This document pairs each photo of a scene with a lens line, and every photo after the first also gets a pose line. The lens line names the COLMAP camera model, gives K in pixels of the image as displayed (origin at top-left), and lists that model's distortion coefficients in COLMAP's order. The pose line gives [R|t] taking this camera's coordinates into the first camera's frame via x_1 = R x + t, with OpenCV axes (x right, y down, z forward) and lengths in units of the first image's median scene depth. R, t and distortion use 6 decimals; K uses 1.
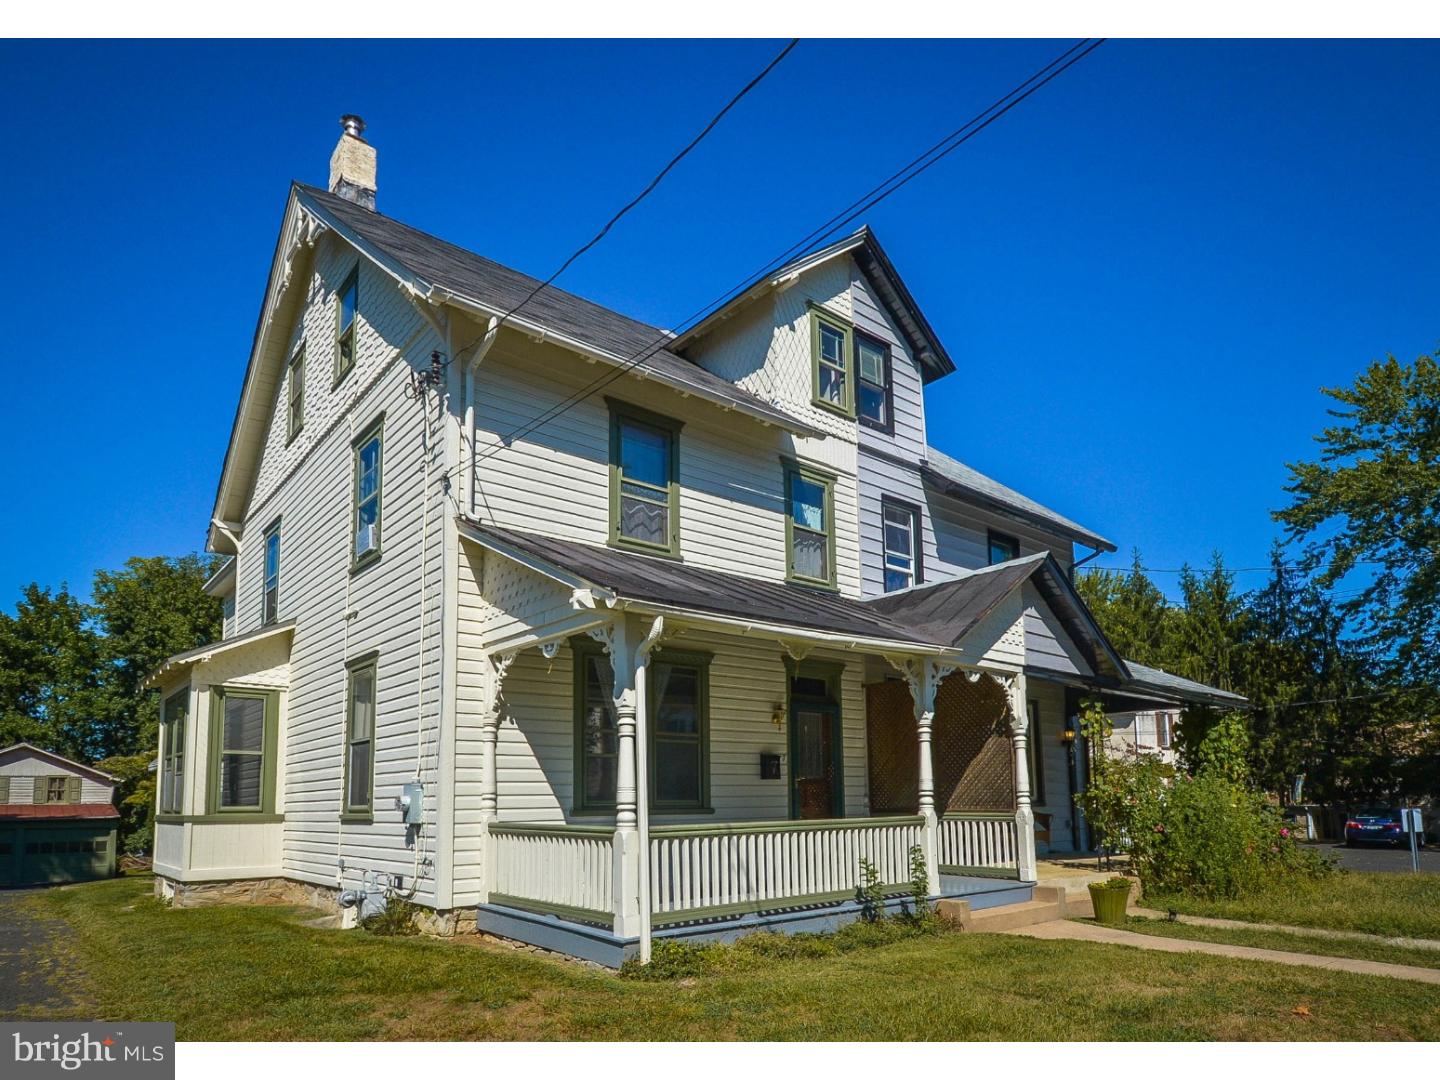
lens RADIAL K [[842.8, 0, 720.0], [0, 842.8, 540.0], [0, 0, 1]] dist [-0.028999, 0.000155]
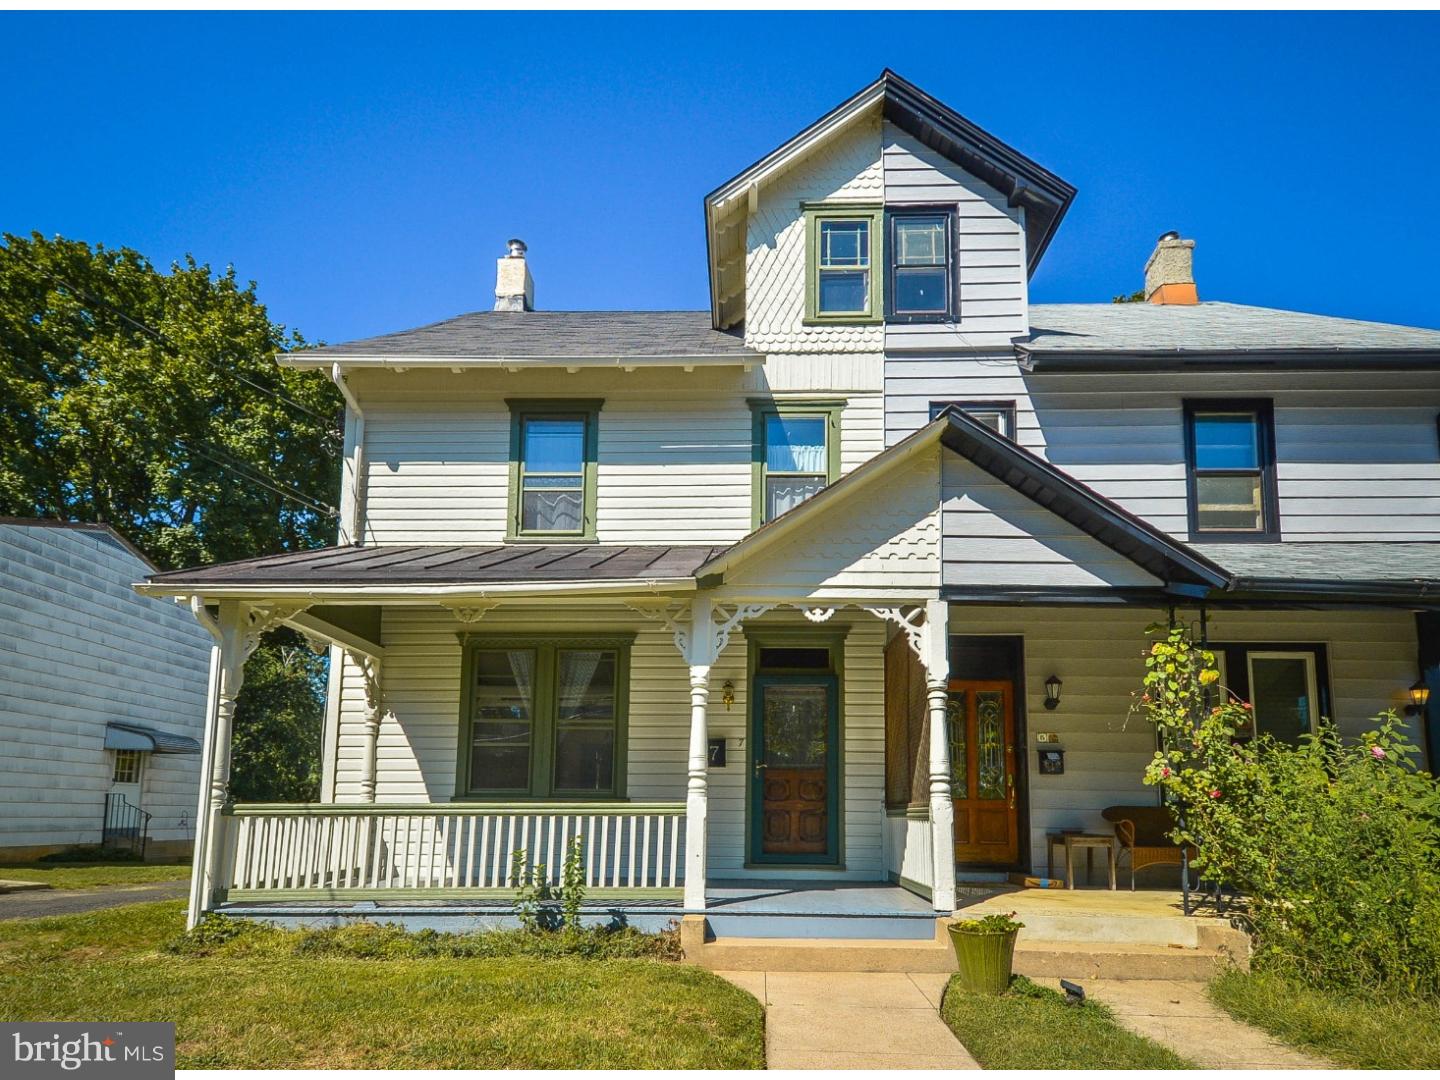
lens RADIAL K [[754.4, 0, 723.3], [0, 754.4, 623.5], [0, 0, 1]] dist [0.004496, 0.000134]
pose [[0.750745, -0.145233, -0.644429, 0.577770], [0.180878, 0.983445, -0.010917, 0.145136], [0.635346, -0.108367, 0.764586, 0.414005]]
